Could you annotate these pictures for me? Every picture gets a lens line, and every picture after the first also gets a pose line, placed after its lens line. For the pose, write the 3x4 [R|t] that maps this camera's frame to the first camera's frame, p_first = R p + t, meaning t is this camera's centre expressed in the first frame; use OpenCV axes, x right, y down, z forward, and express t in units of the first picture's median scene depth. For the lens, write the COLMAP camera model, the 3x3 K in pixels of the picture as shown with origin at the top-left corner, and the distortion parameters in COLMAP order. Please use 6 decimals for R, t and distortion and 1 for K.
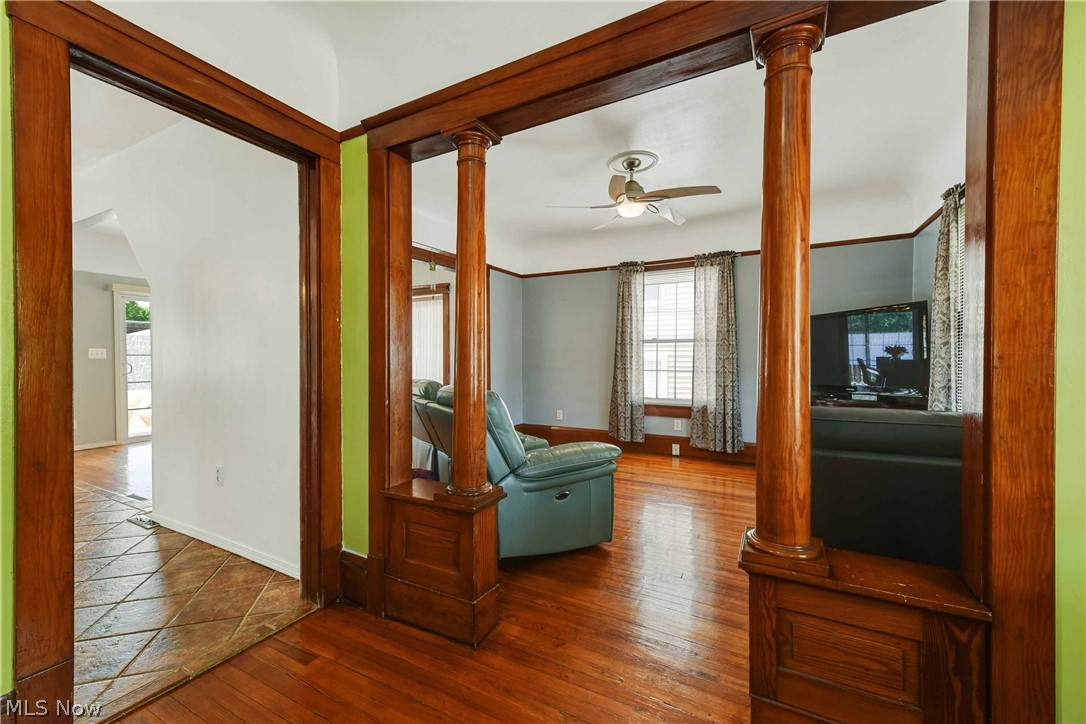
lens RADIAL K [[443.4, 0, 543.0], [0, 443.4, 362.0], [0, 0, 1]] dist [0.022940, -0.000056]
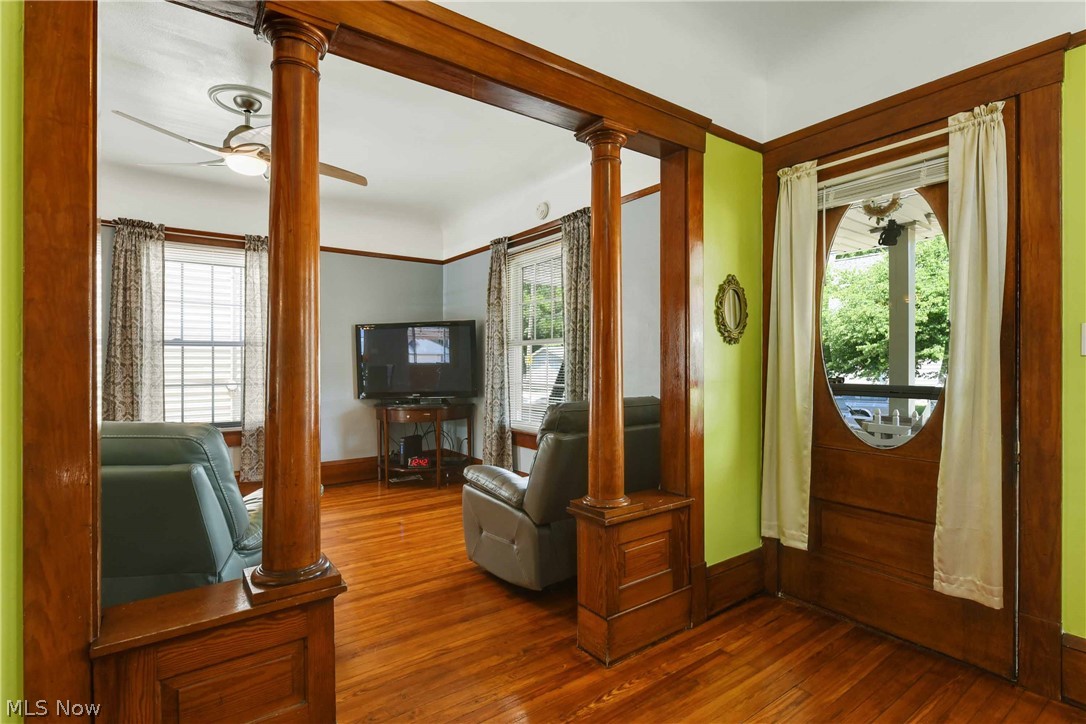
lens RADIAL K [[537.2, 0, 543.0], [0, 537.2, 362.0], [0, 0, 1]] dist [0.000708, 0.000437]
pose [[0.415778, 0.003271, 0.909460, -0.327498], [0.013957, 0.999853, -0.009977, -0.000942], [-0.909359, 0.016842, 0.415671, 0.155938]]
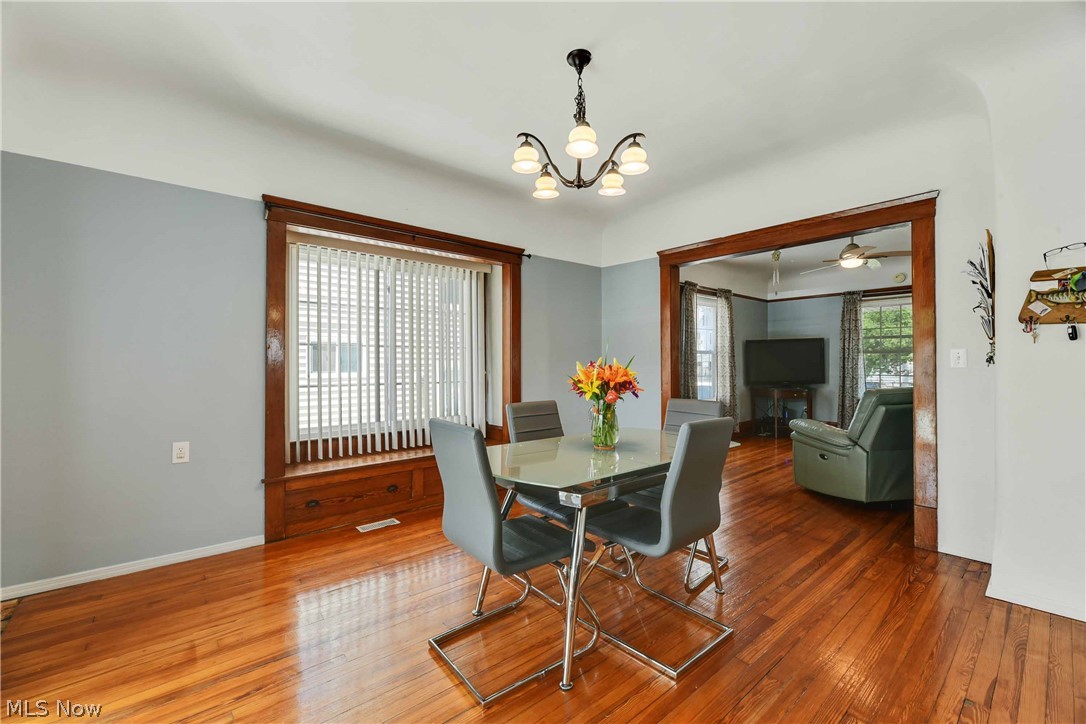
lens RADIAL K [[442.5, 0, 547.3], [0, 442.5, 371.3], [0, 0, 1]] dist [-0.002683, -0.000439]
pose [[0.353228, -0.012830, 0.935449, -1.104186], [0.017972, 0.999814, 0.006926, -0.011282], [-0.935365, 0.014366, 0.353393, 1.035411]]
